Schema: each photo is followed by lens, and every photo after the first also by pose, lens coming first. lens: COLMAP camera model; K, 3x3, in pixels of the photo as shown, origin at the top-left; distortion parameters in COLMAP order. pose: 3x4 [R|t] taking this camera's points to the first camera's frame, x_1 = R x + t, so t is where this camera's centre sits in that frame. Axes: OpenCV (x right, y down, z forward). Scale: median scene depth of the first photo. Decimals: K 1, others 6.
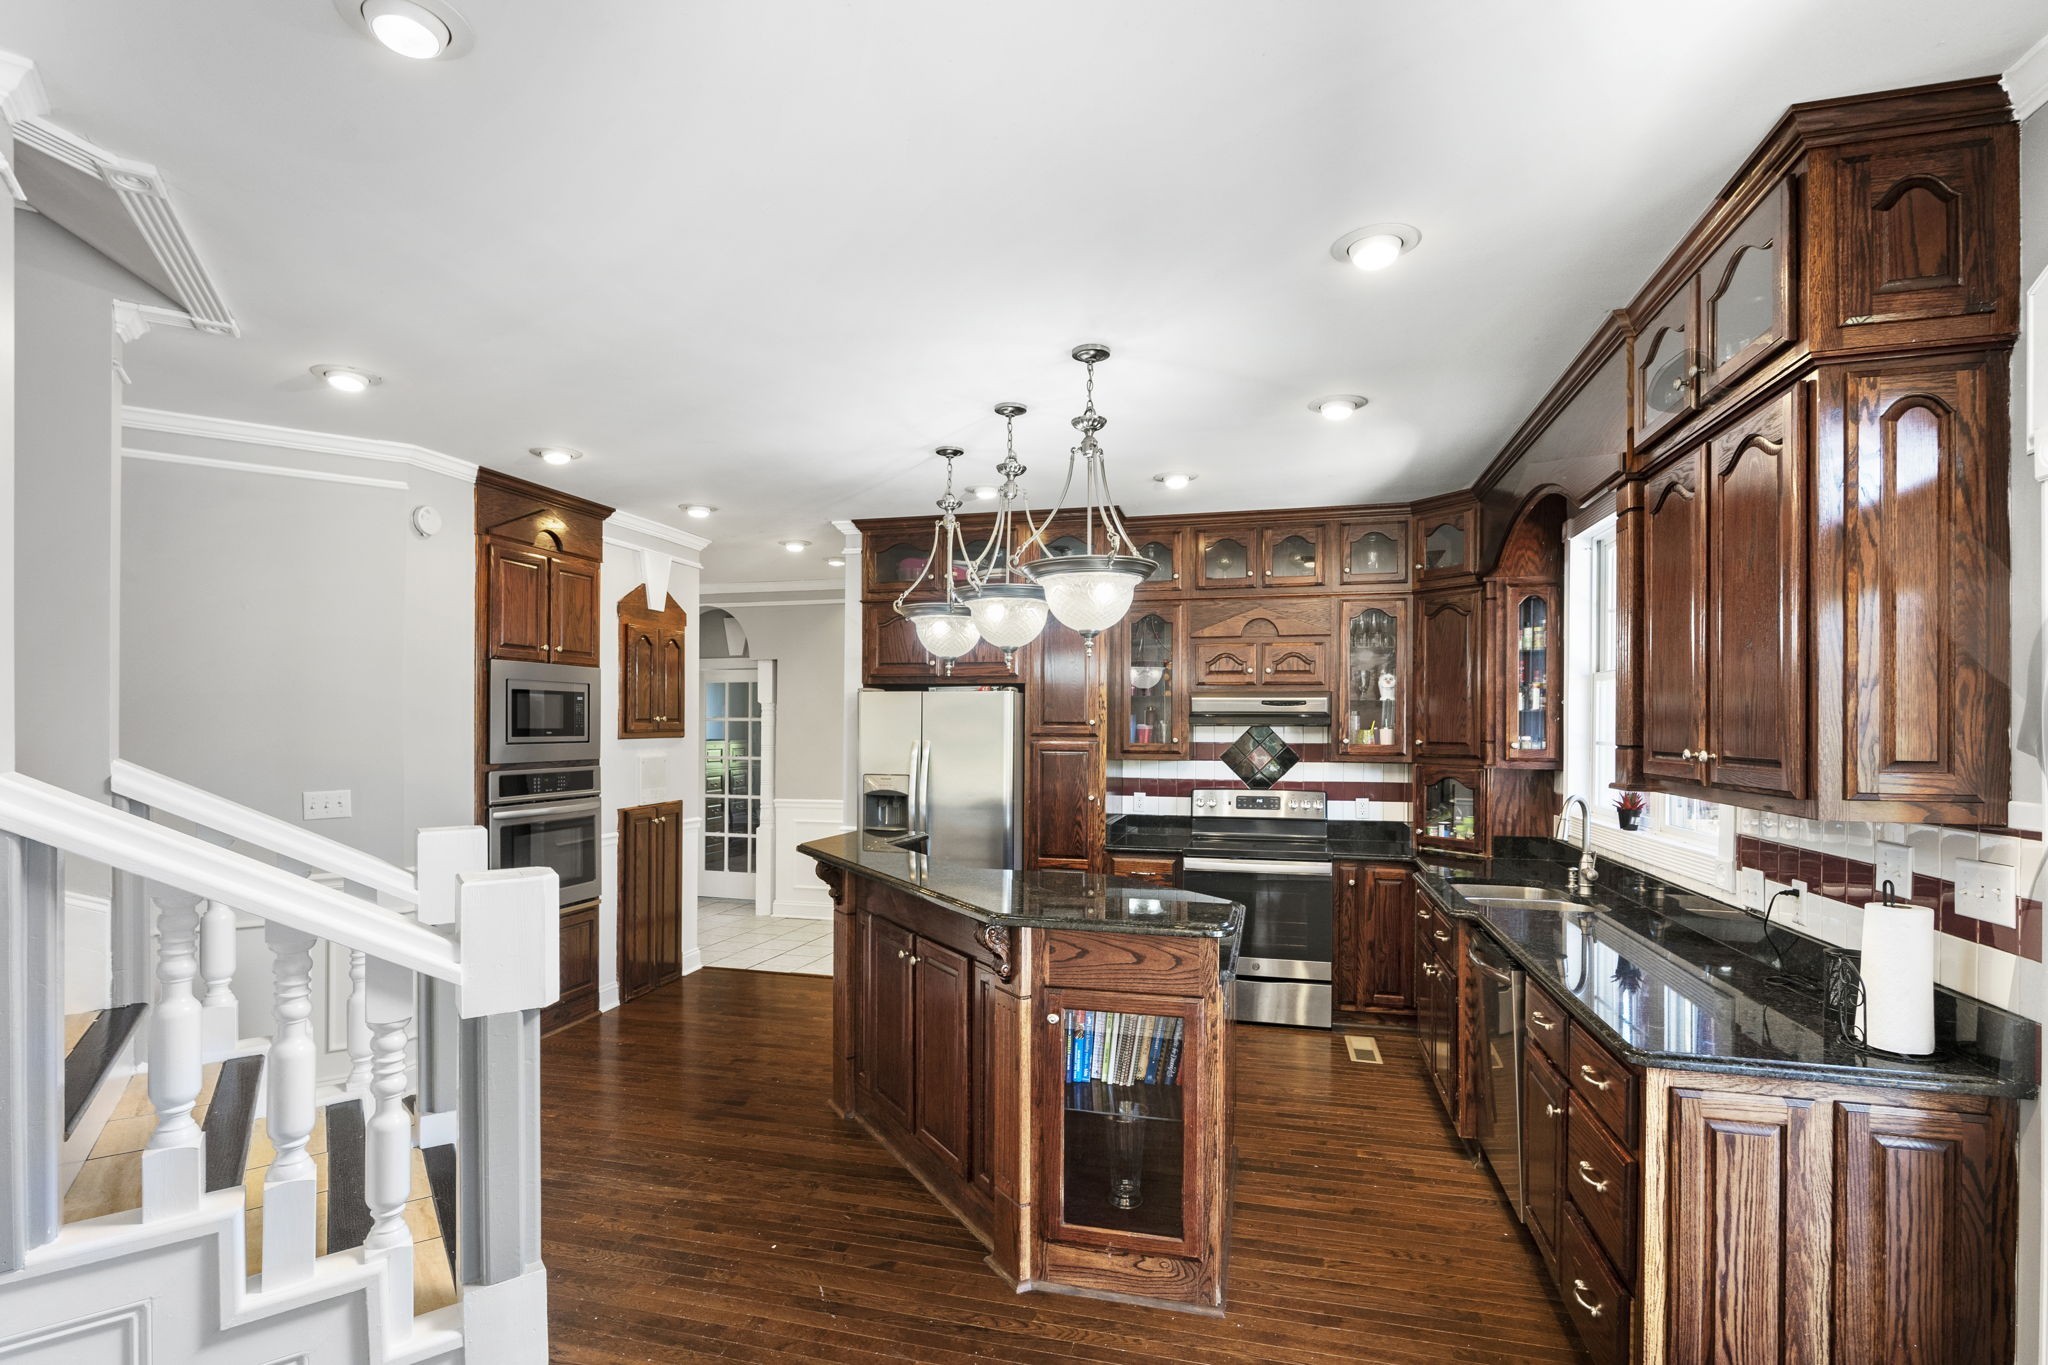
lens RADIAL K [[936.6, 0, 1016.5], [0, 936.6, 724.3], [0, 0, 1]] dist [-0.005487, 0.000269]
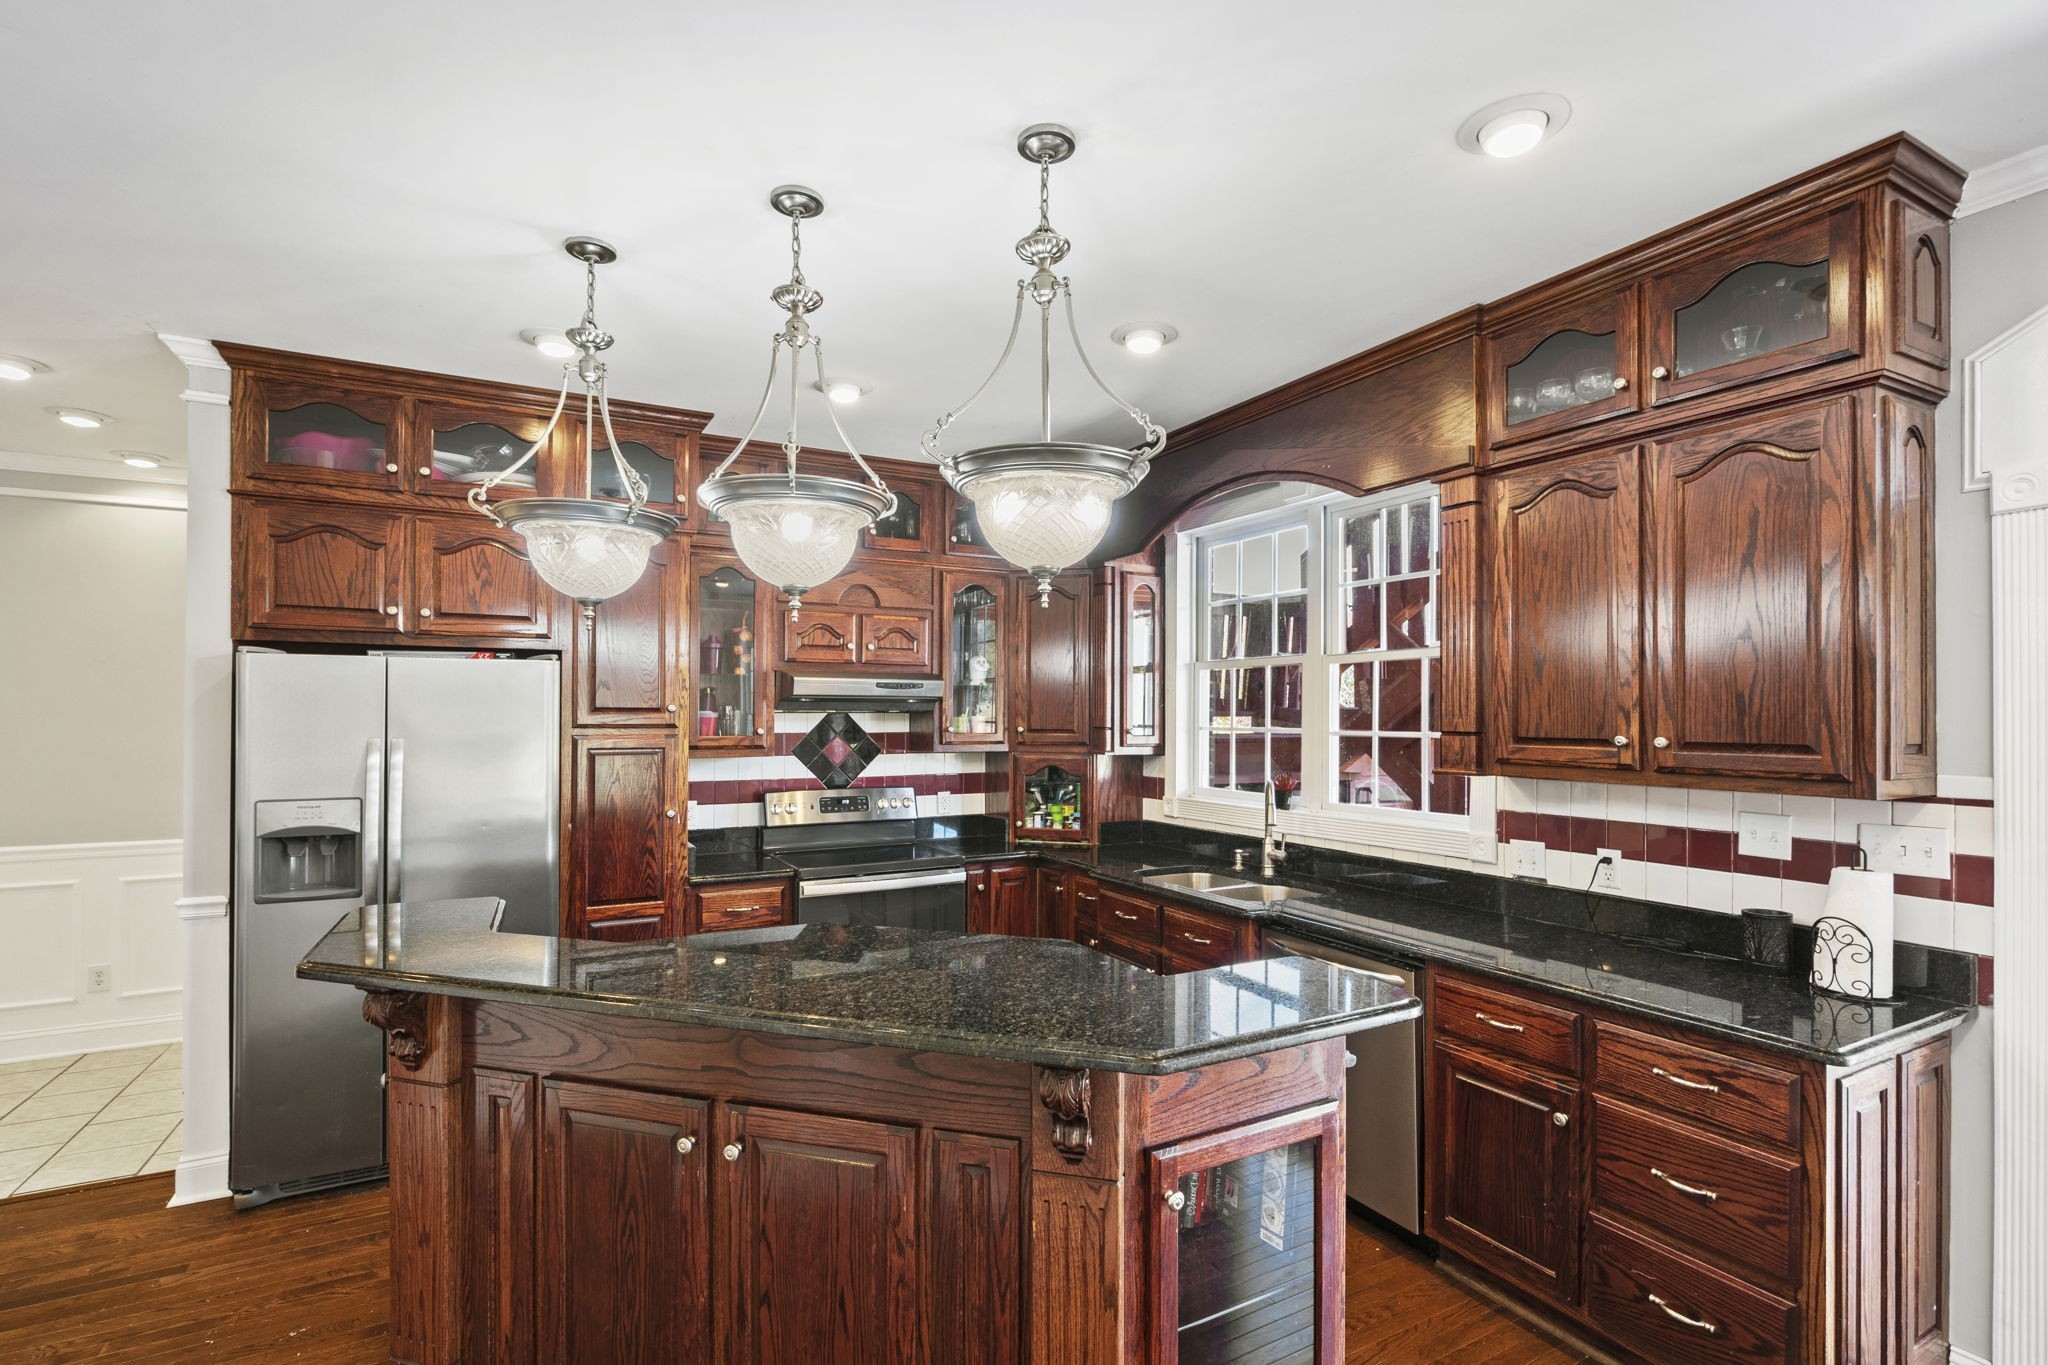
lens RADIAL K [[936.6, 0, 1019.9], [0, 936.6, 703.5], [0, 0, 1]] dist [-0.005487, 0.000269]
pose [[0.740889, 0.004096, 0.671615, -0.200242], [0.000355, 0.999979, -0.006490, -0.001001], [-0.671628, 0.005047, 0.740871, 0.286676]]
